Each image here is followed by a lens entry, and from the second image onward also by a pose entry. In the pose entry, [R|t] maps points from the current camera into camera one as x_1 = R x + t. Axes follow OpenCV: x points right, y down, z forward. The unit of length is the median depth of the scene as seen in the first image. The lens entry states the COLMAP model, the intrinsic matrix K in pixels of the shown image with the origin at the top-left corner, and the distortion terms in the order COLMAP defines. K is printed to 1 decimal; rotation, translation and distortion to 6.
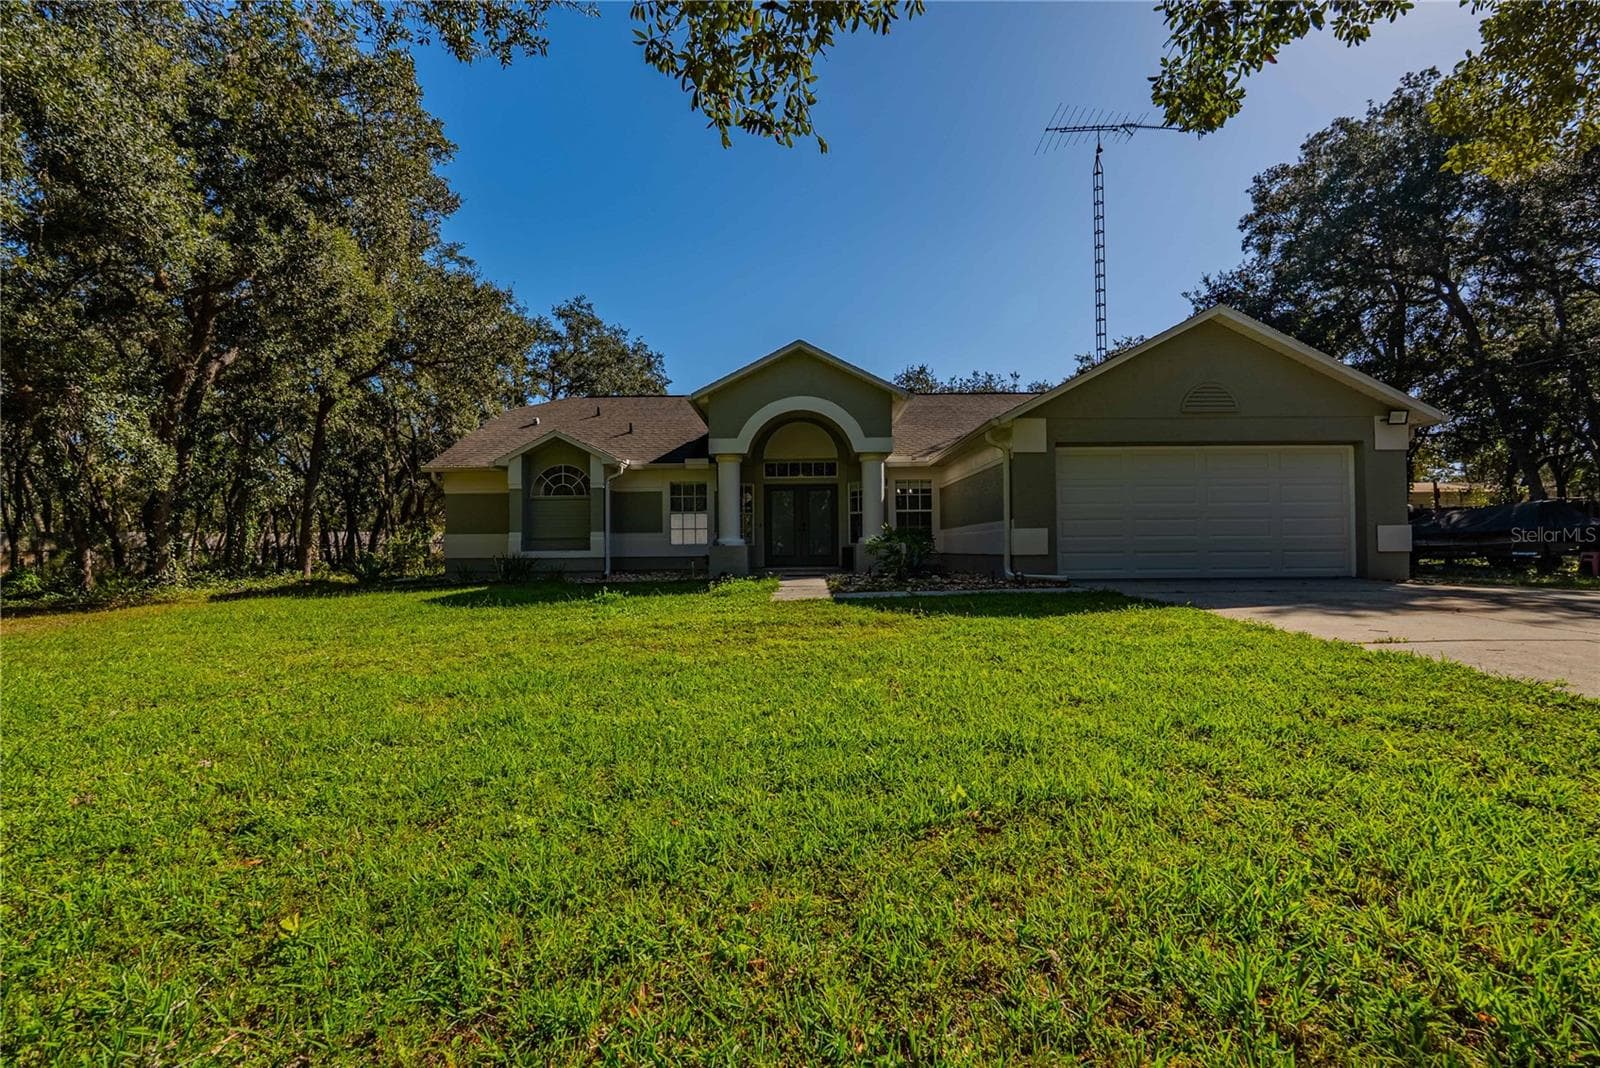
lens RADIAL K [[698.1, 0, 802.6], [0, 698.1, 535.4], [0, 0, 1]] dist [-0.002612, 0.000555]
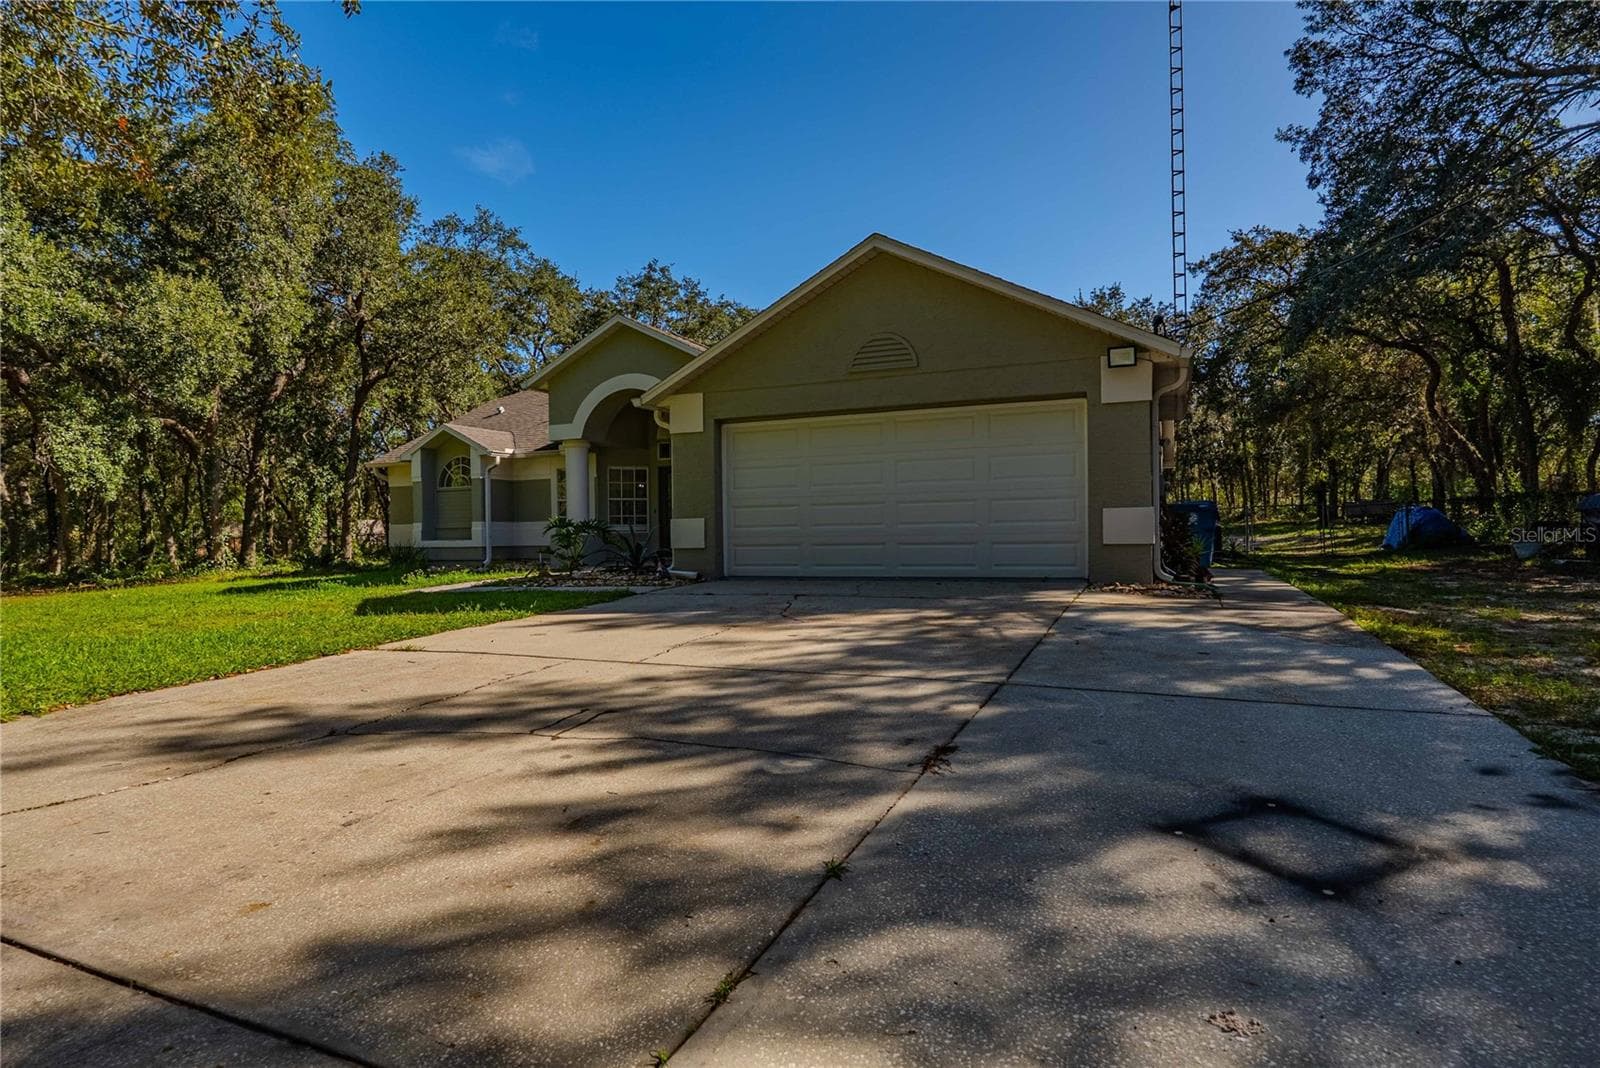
lens RADIAL K [[845.5, 0, 803.3], [0, 845.5, 540.0], [0, 0, 1]] dist [-0.004729, -0.000369]
pose [[0.920623, -0.002911, -0.390442, 0.626808], [0.017966, 0.999229, 0.034912, -0.012440], [0.390039, -0.039156, 0.919965, 0.045782]]
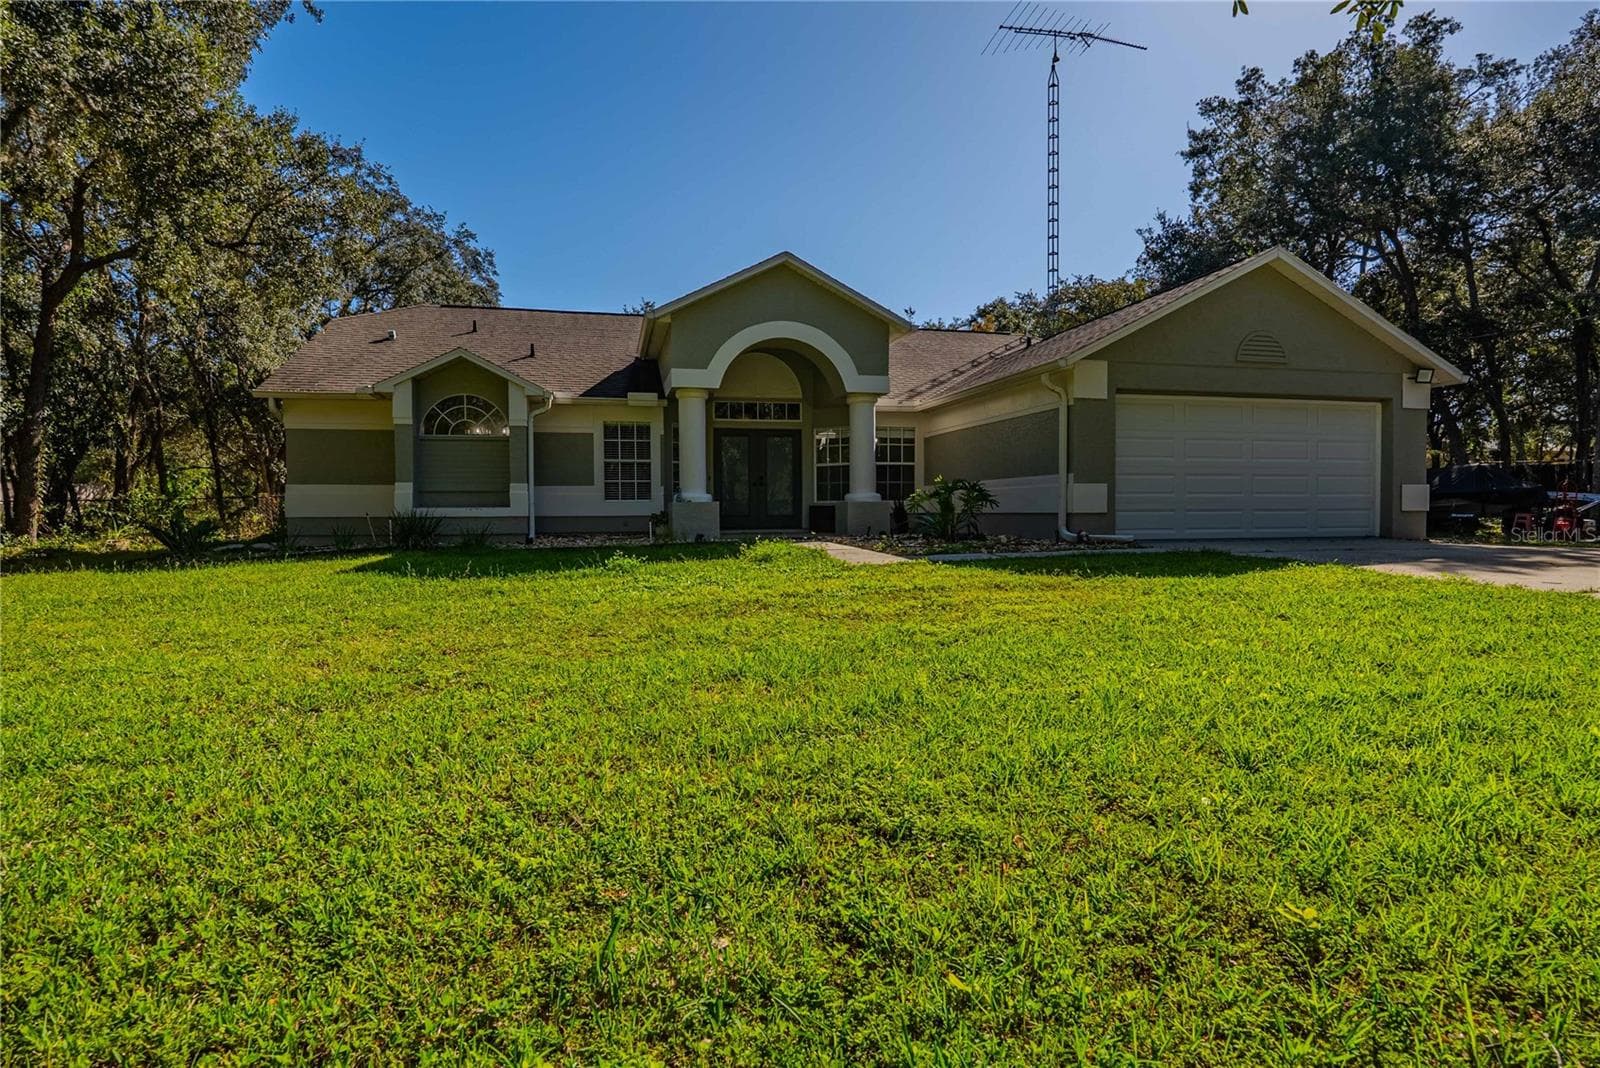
lens RADIAL K [[845.5, 0, 800.4], [0, 845.5, 527.9], [0, 0, 1]] dist [-0.004729, -0.000369]
pose [[0.973513, -0.000269, 0.228633, -0.203426], [-0.008380, 0.999285, 0.036858, 0.007189], [-0.228480, -0.037798, 0.972815, 0.016843]]
